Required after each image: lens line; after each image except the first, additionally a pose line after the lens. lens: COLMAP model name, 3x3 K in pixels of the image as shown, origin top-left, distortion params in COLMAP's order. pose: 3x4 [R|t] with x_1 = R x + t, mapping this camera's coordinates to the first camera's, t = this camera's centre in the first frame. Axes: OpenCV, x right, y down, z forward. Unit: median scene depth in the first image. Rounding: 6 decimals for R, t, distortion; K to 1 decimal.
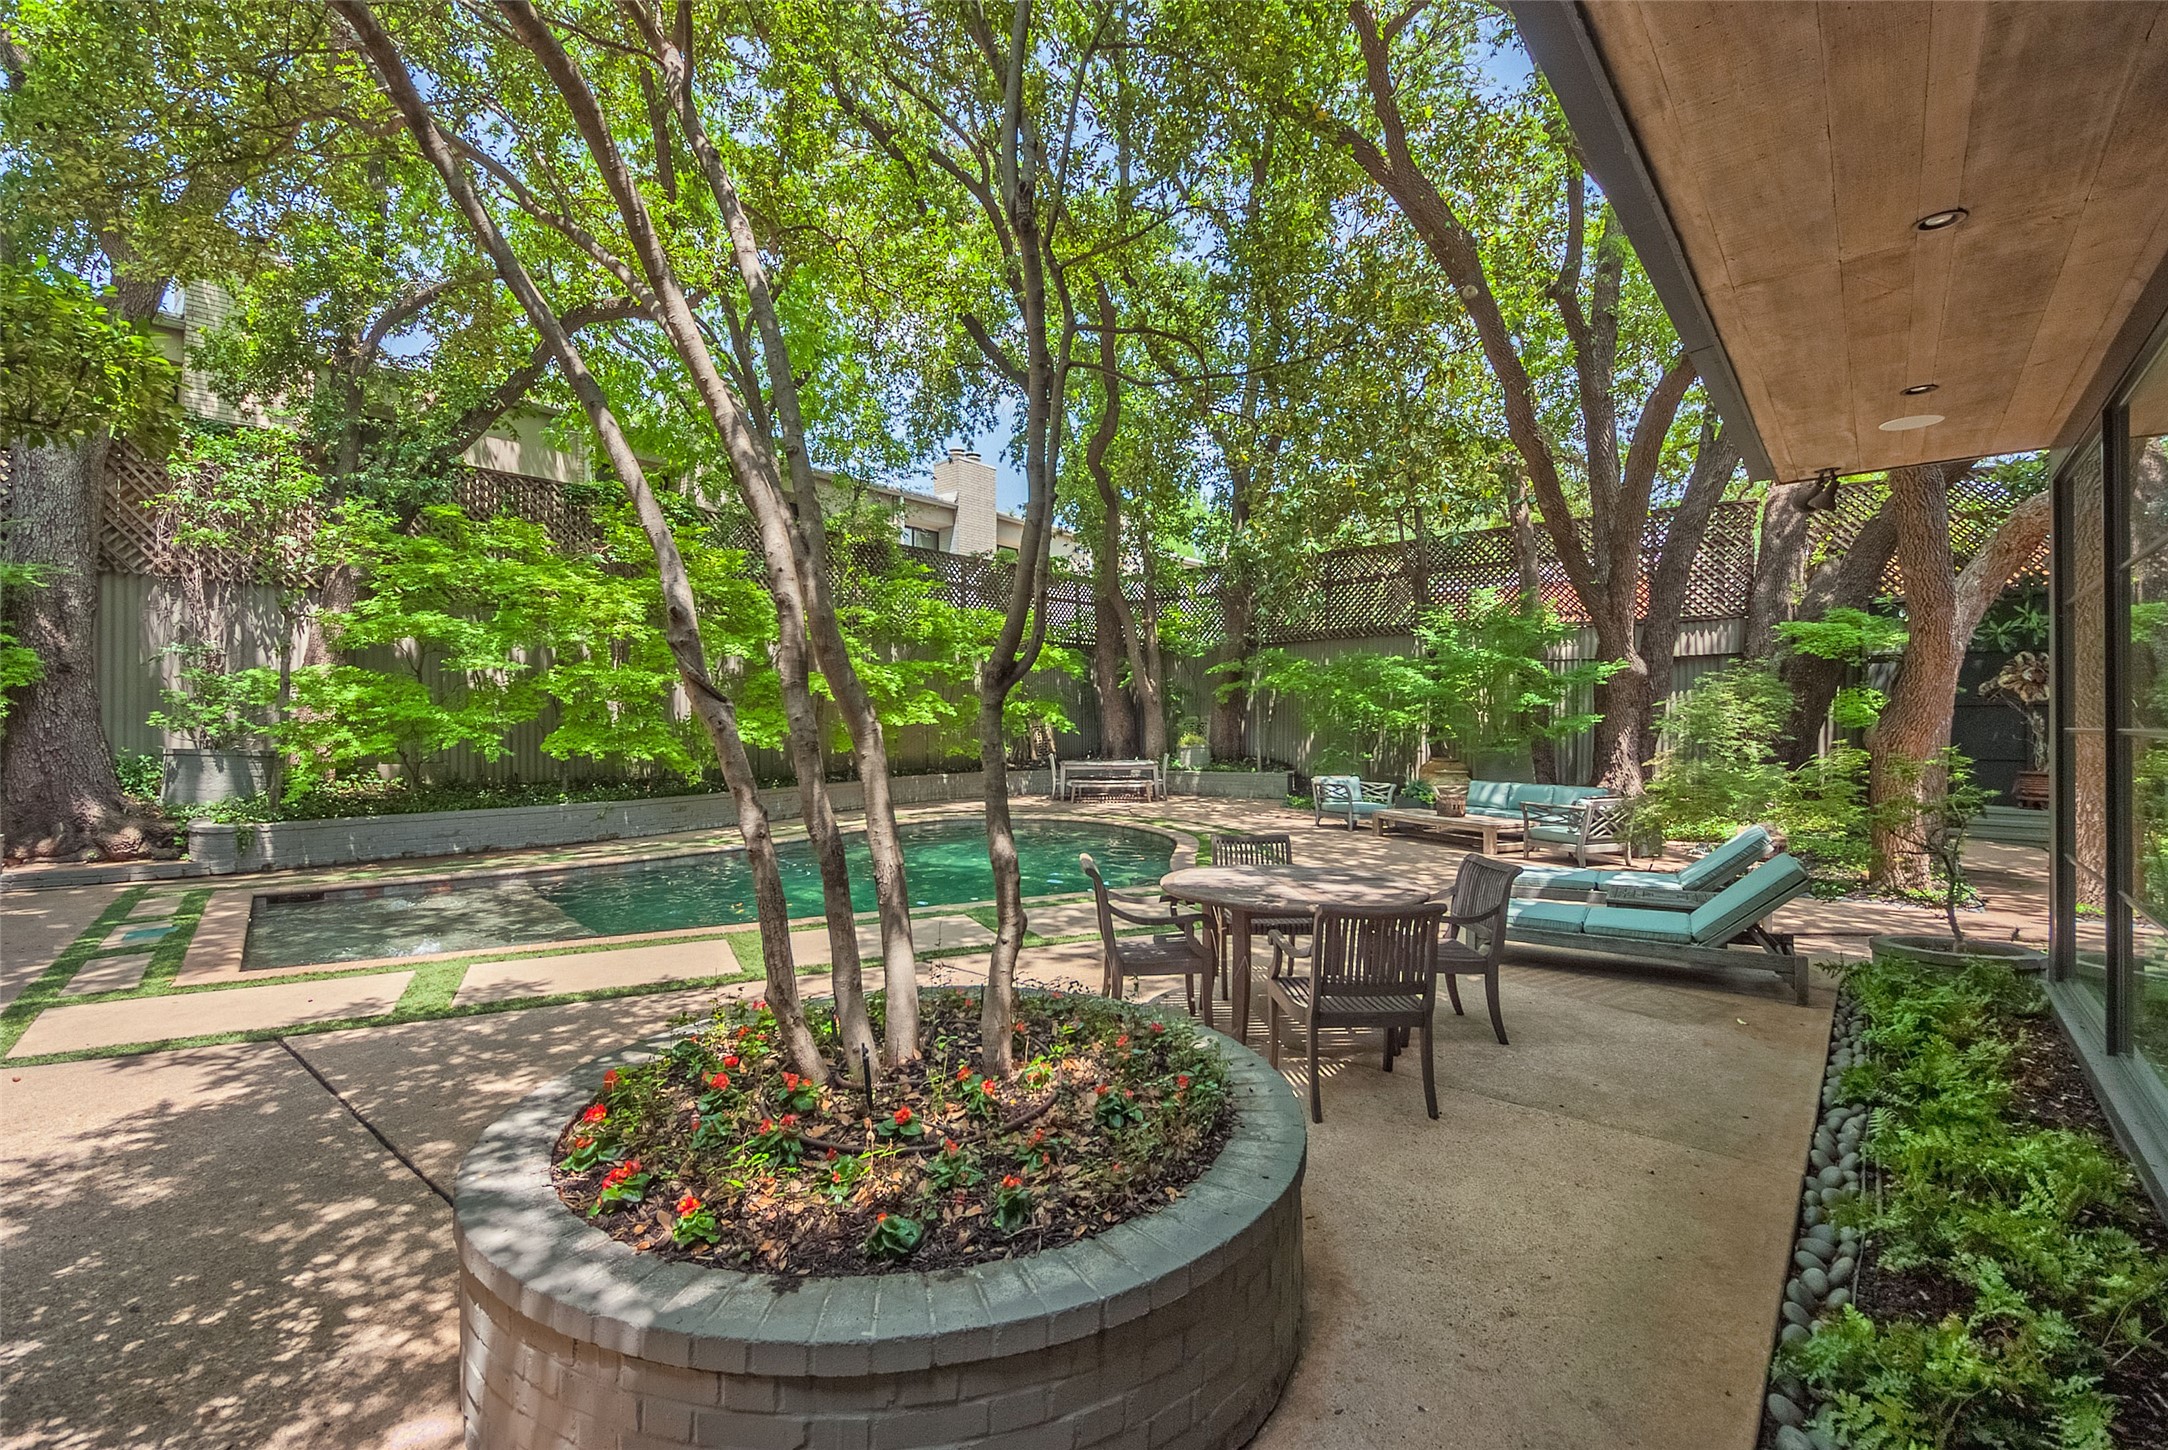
lens RADIAL K [[840.7, 0, 1084.0], [0, 840.7, 725.0], [0, 0, 1]] dist [0.002378, -0.000117]
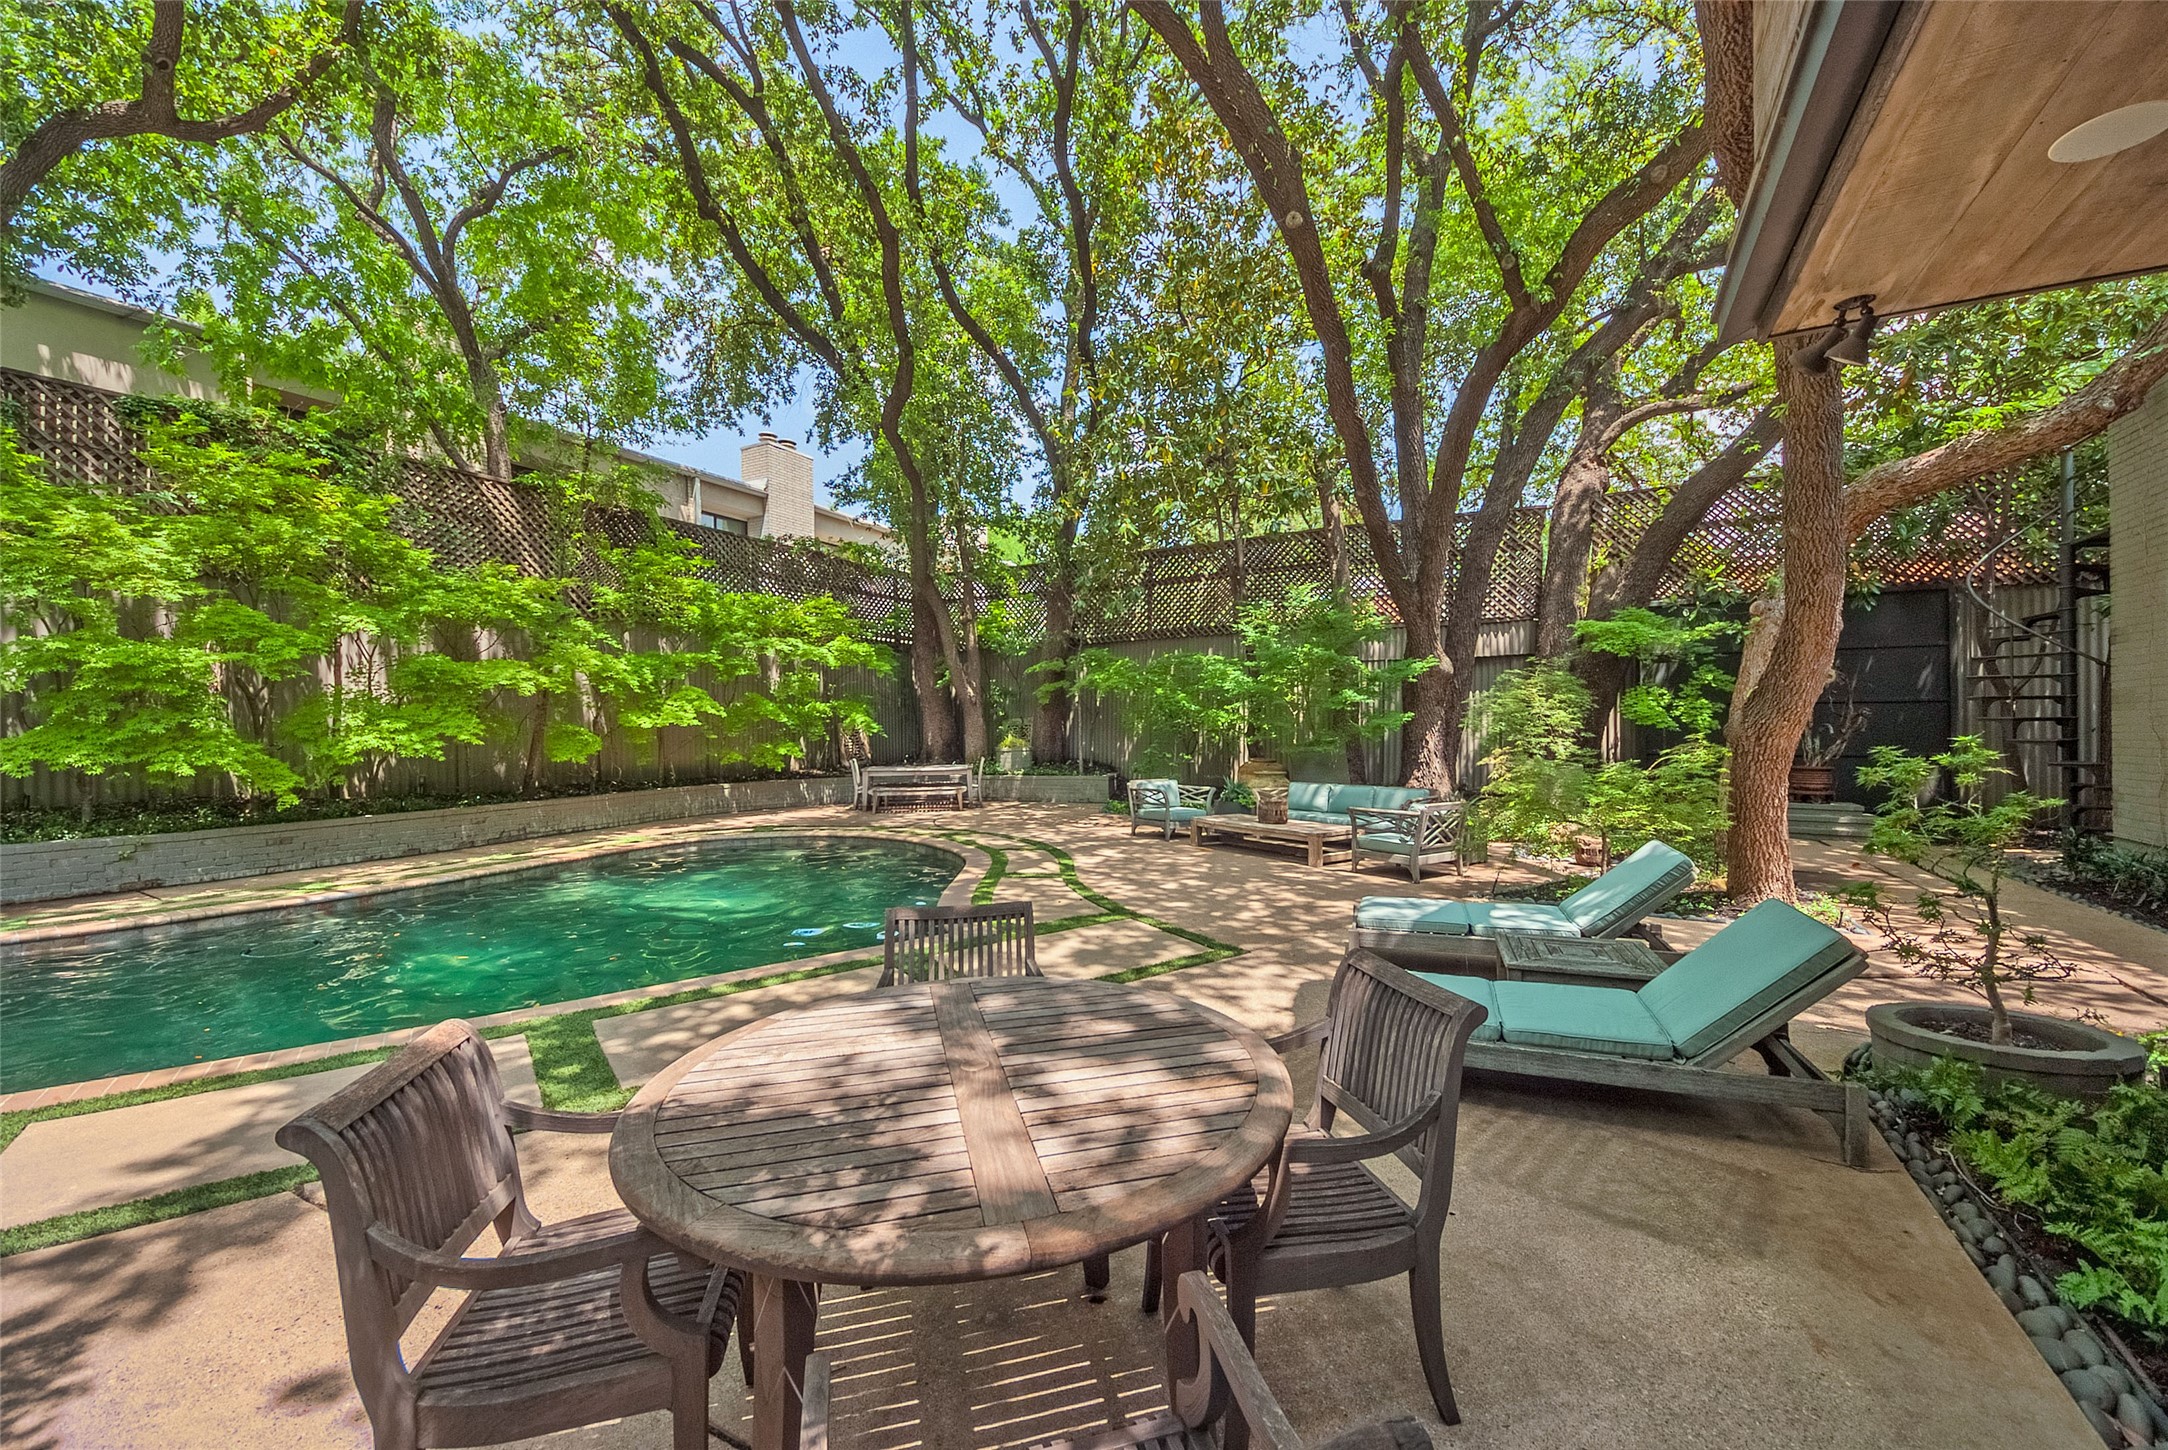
lens RADIAL K [[783.8, 0, 1084.0], [0, 783.8, 725.0], [0, 0, 1]] dist [-0.001606, -0.000126]
pose [[0.982434, -0.003743, 0.186575, 0.054367], [0.005009, 0.999968, -0.006310, 0.004893], [-0.186545, 0.007134, 0.982421, 0.145100]]
